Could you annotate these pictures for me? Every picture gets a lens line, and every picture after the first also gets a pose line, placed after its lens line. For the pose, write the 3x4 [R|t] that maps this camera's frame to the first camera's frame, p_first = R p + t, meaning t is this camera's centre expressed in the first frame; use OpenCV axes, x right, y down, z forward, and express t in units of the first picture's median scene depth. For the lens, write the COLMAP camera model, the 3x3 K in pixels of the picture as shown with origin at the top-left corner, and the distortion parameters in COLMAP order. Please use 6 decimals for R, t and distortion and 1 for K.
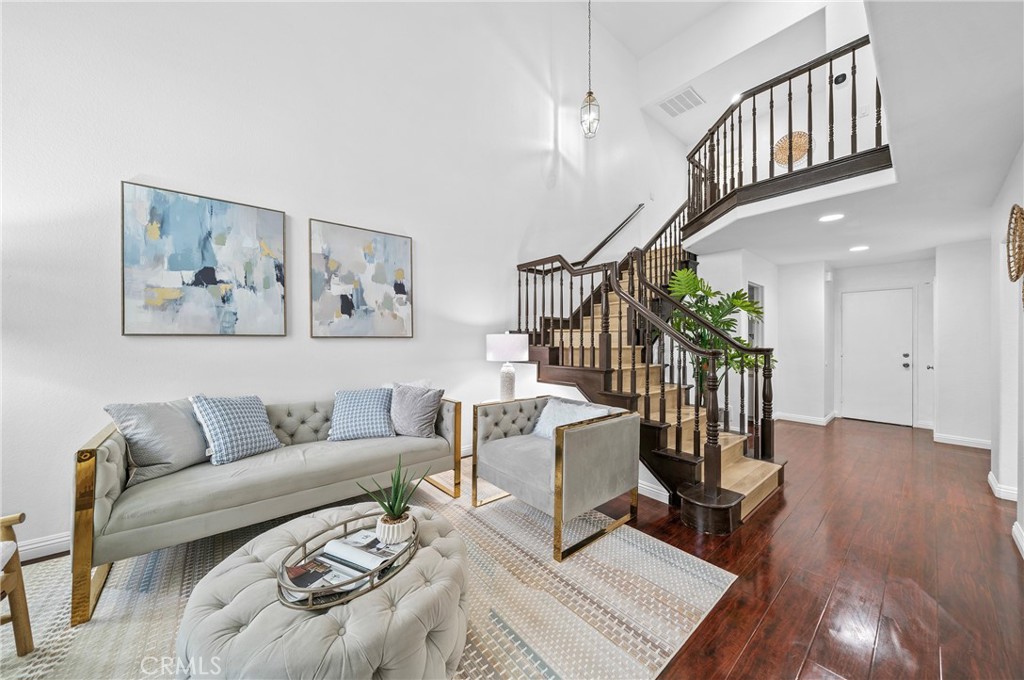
lens RADIAL K [[352.0, 0, 512.4], [0, 352.0, 341.4], [0, 0, 1]] dist [-0.001642, -0.000280]
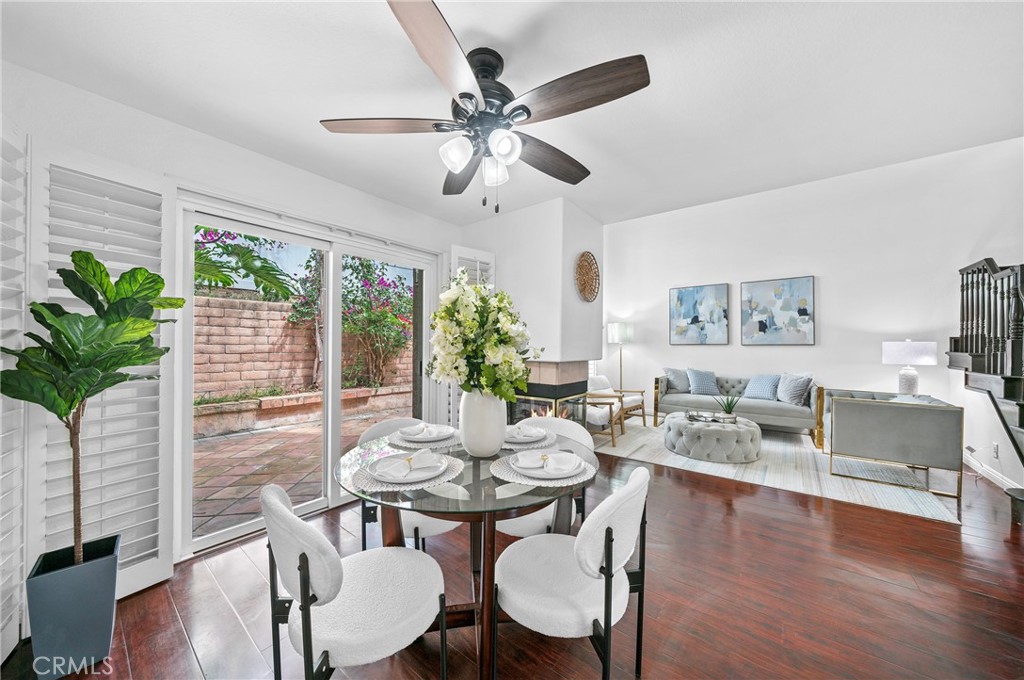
lens RADIAL K [[352.0, 0, 512.4], [0, 352.0, 341.4], [0, 0, 1]] dist [-0.001642, -0.000280]
pose [[0.212078, -0.012952, -0.977167, 0.895083], [-0.005095, 0.999884, -0.014359, 0.002165], [0.977239, 0.008024, 0.211988, -0.537563]]
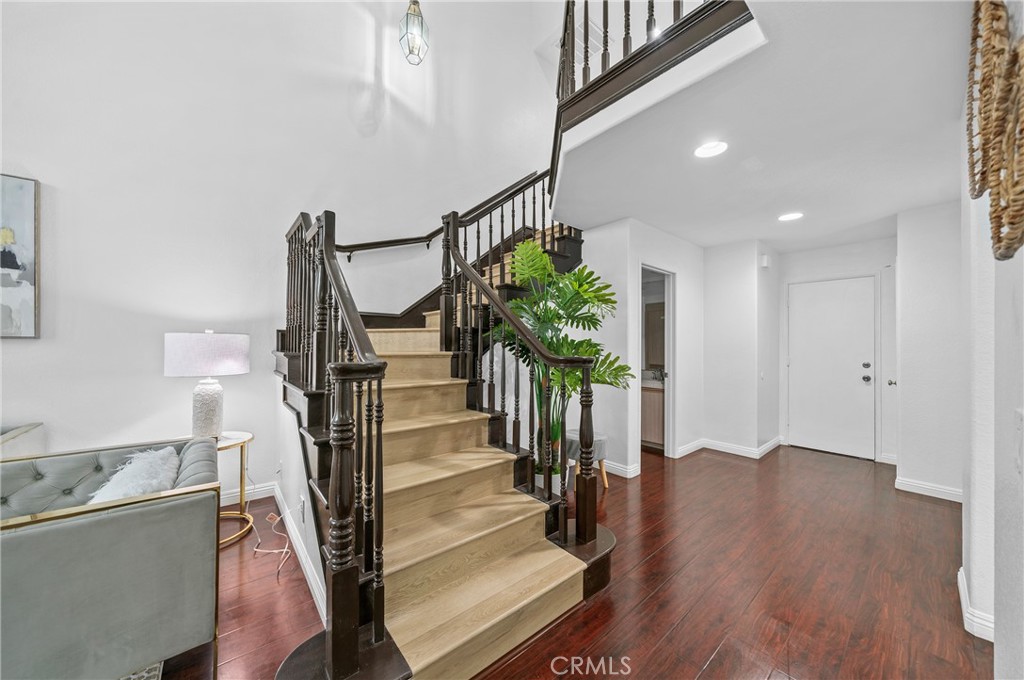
lens RADIAL K [[354.3, 0, 511.4], [0, 354.3, 344.8], [0, 0, 1]] dist [-0.000566, -0.000014]
pose [[0.999996, 0.001952, -0.001919, 0.583061], [-0.001960, 0.999989, -0.004242, 0.000902], [0.001911, 0.004245, 0.999989, 0.385846]]
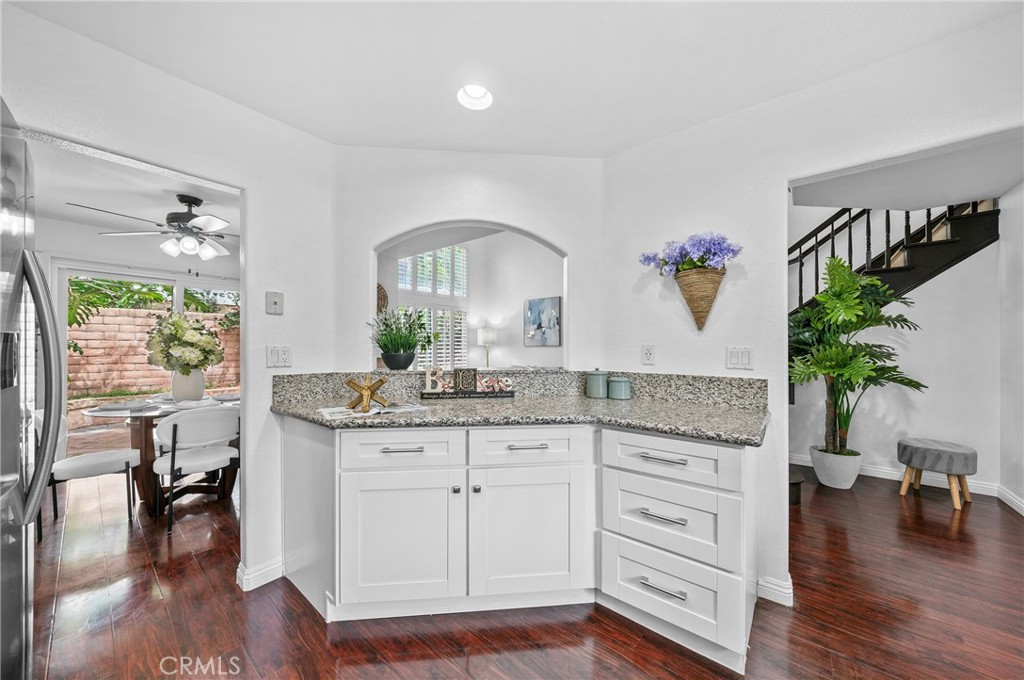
lens RADIAL K [[354.3, 0, 511.4], [0, 354.3, 344.8], [0, 0, 1]] dist [-0.000566, -0.000014]
pose [[0.202052, -0.017093, -0.979226, 1.481963], [-0.001229, 0.999842, -0.017707, 0.019568], [0.979374, 0.004781, 0.201999, 0.126415]]
